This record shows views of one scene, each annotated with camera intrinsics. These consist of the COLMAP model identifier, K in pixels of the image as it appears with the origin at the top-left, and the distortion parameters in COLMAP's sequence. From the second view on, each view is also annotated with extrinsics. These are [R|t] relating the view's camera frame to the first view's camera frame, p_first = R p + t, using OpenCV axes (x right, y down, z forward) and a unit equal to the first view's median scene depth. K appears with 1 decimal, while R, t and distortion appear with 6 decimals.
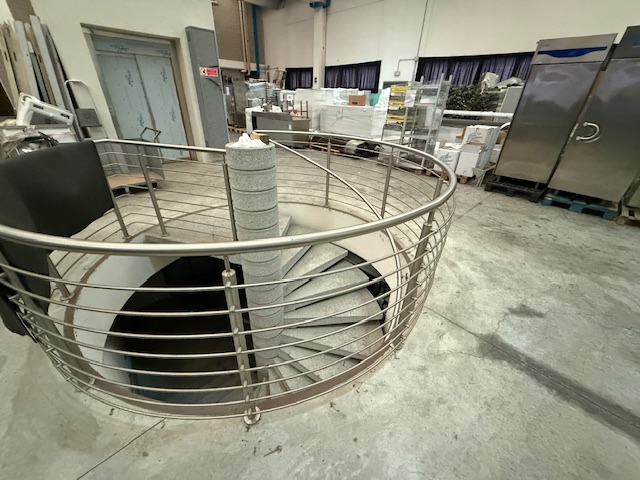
lens RADIAL K [[253.6, 0, 320.2], [0, 253.6, 238.7], [0, 0, 1]] dist [0.000562, -0.000596]
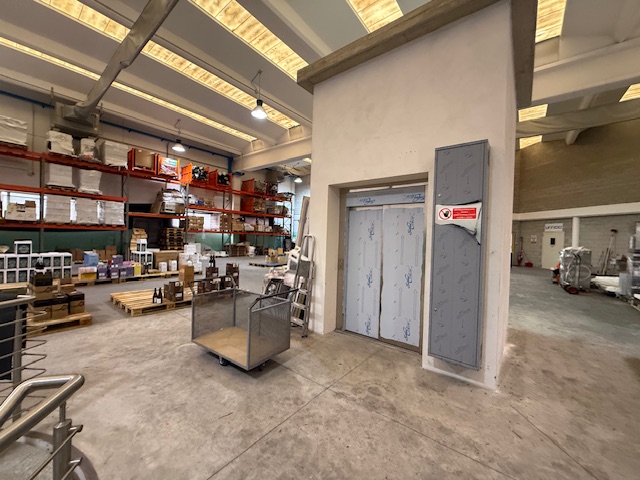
lens RADIAL K [[253.6, 0, 317.3], [0, 253.6, 240.2], [0, 0, 1]] dist [0.000562, -0.000596]
pose [[0.132722, -0.013943, -0.991055, 0.007381], [-0.504008, 0.860023, -0.079596, -0.171502], [0.853440, 0.510064, 0.107117, 0.292175]]
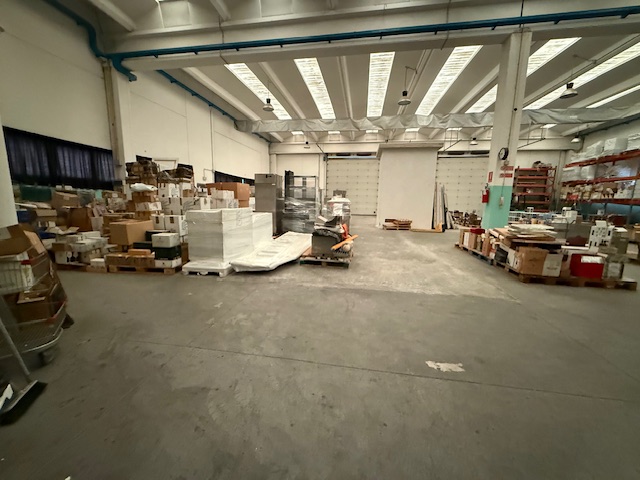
lens RADIAL K [[253.6, 0, 320.7], [0, 253.6, 238.4], [0, 0, 1]] dist [0.000562, -0.000596]
pose [[-0.611749, -0.153138, 0.776088, -0.941813], [0.354413, 0.824049, 0.441966, -0.725075], [-0.707216, 0.545428, -0.449837, 1.253151]]
